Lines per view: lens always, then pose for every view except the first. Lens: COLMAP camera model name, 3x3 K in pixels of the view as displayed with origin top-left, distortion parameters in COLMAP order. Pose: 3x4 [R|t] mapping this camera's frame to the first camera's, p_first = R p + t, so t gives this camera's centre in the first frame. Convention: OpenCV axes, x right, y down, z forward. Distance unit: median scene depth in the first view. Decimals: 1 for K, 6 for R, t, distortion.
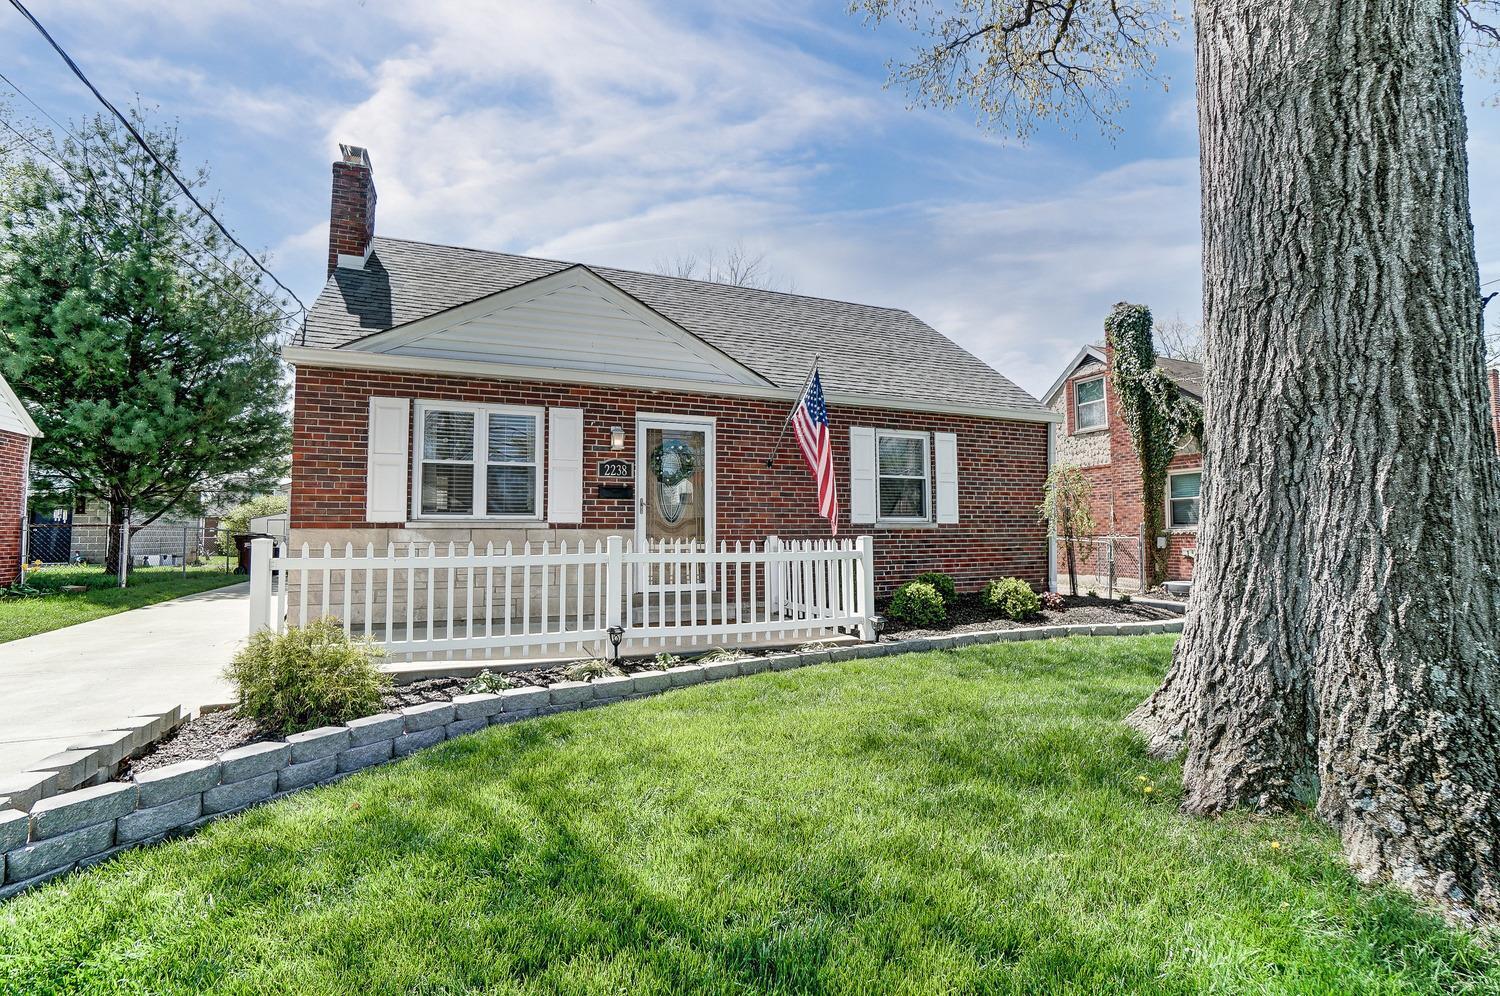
lens RADIAL K [[670.2, 0, 744.7], [0, 670.2, 494.9], [0, 0, 1]] dist [-0.067396, 0.024905]
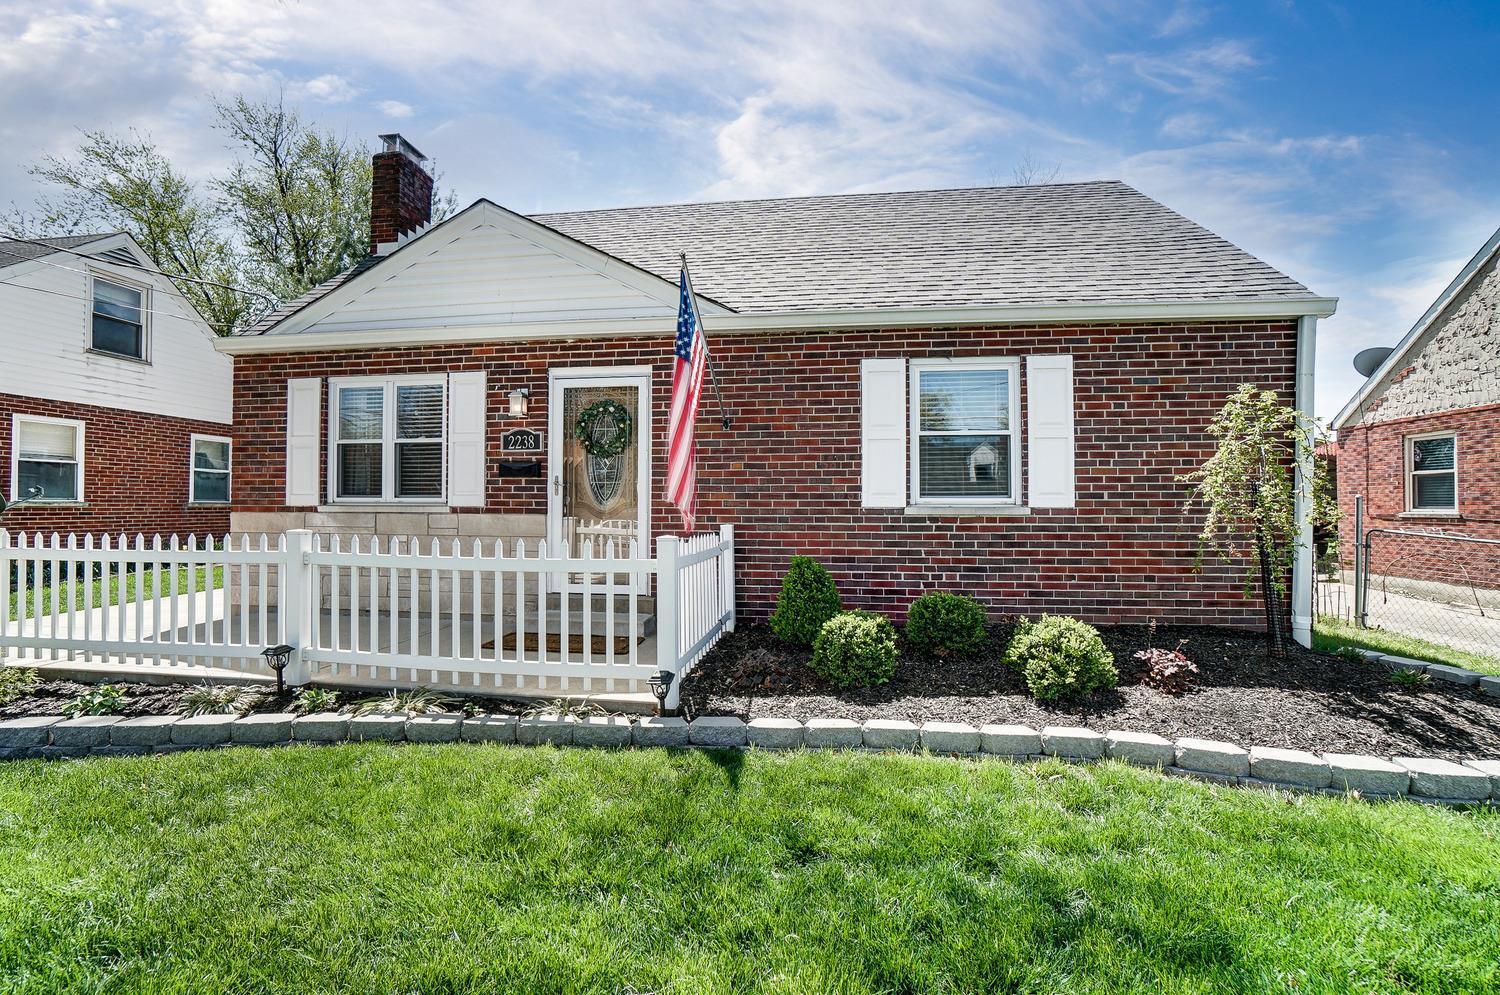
lens RADIAL K [[670.2, 0, 744.7], [0, 670.2, 494.4], [0, 0, 1]] dist [-0.067396, 0.024905]
pose [[0.862355, -0.000829, -0.506303, 0.455330], [0.024202, 0.998923, 0.039586, 0.001219], [0.505725, -0.046391, 0.861447, 0.432056]]
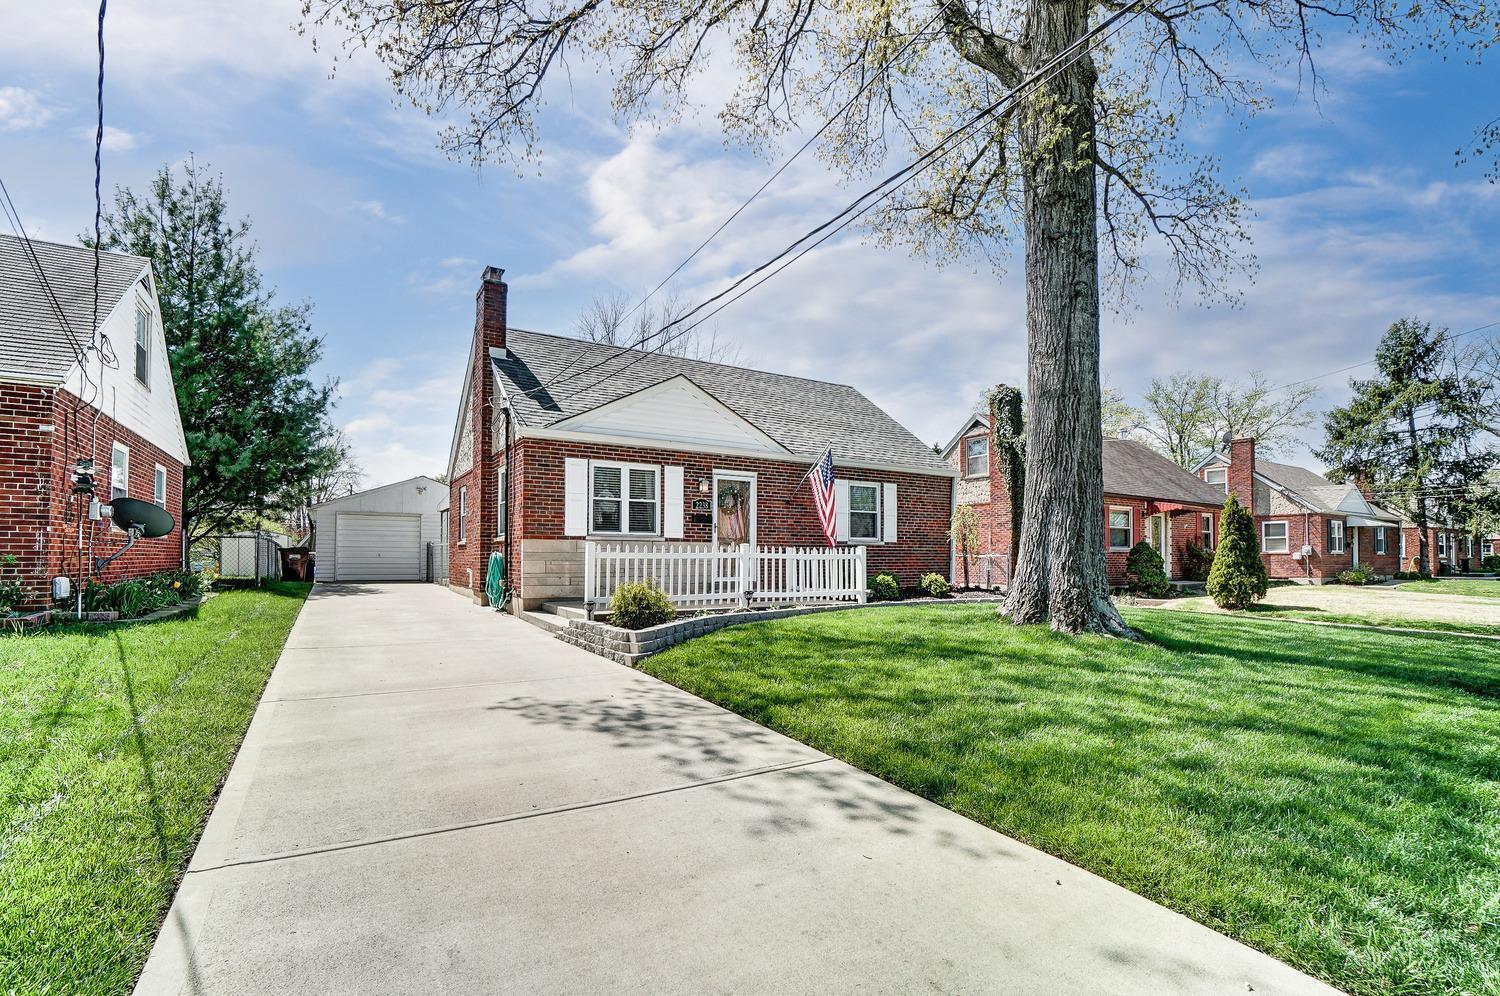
lens RADIAL K [[670.1, 0, 748.2], [0, 670.1, 553.1], [0, 0, 1]] dist [-0.048588, 0.024466]
pose [[0.986682, 0.007746, 0.162475, -0.343034], [-0.016032, 0.998633, 0.049750, -0.004350], [-0.161867, -0.051692, 0.985458, -0.604806]]
